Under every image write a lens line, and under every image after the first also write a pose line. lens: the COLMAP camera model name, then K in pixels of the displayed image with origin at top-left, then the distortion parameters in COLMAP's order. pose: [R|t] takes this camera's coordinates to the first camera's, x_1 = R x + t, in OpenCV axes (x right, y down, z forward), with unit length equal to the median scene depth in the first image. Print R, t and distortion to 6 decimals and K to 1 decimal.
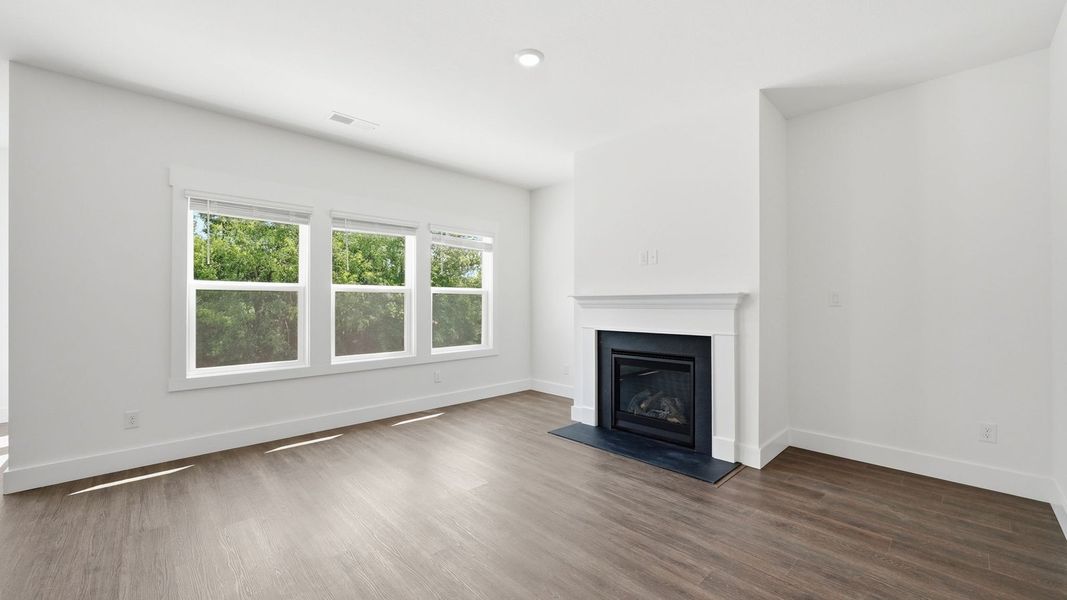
lens RADIAL K [[420.5, 0, 532.4], [0, 420.5, 301.1], [0, 0, 1]] dist [-0.001989, -0.000124]
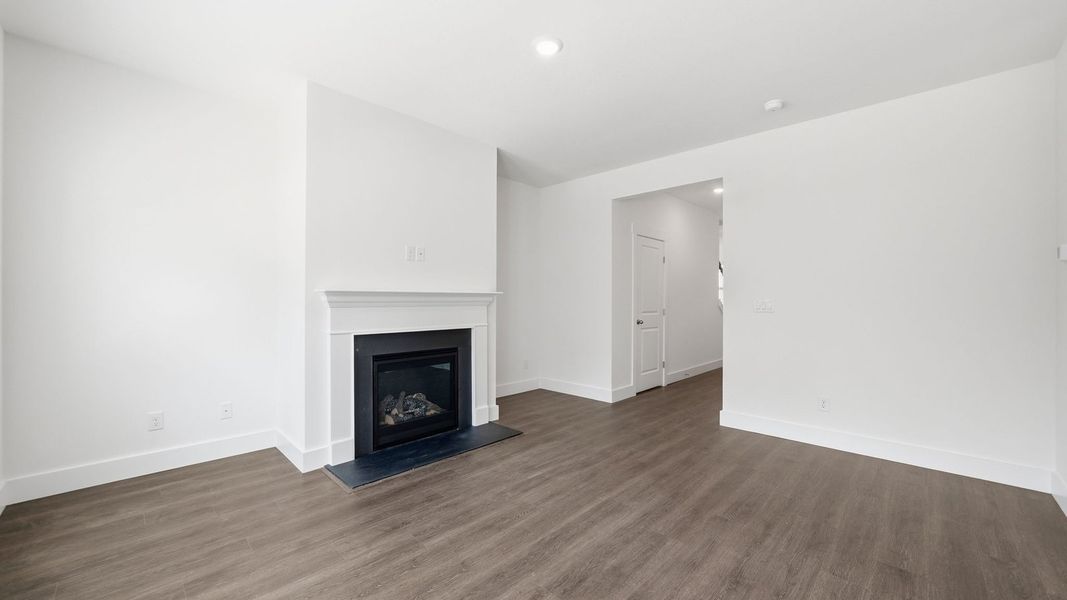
lens RADIAL K [[405.6, 0, 530.9], [0, 405.6, 302.5], [0, 0, 1]] dist [-0.003221, -0.000108]
pose [[-0.031534, 0.003271, 0.999497, -0.698473], [0.000018, 0.999995, -0.003272, 0.012740], [-0.999503, -0.000086, -0.031534, 0.803594]]
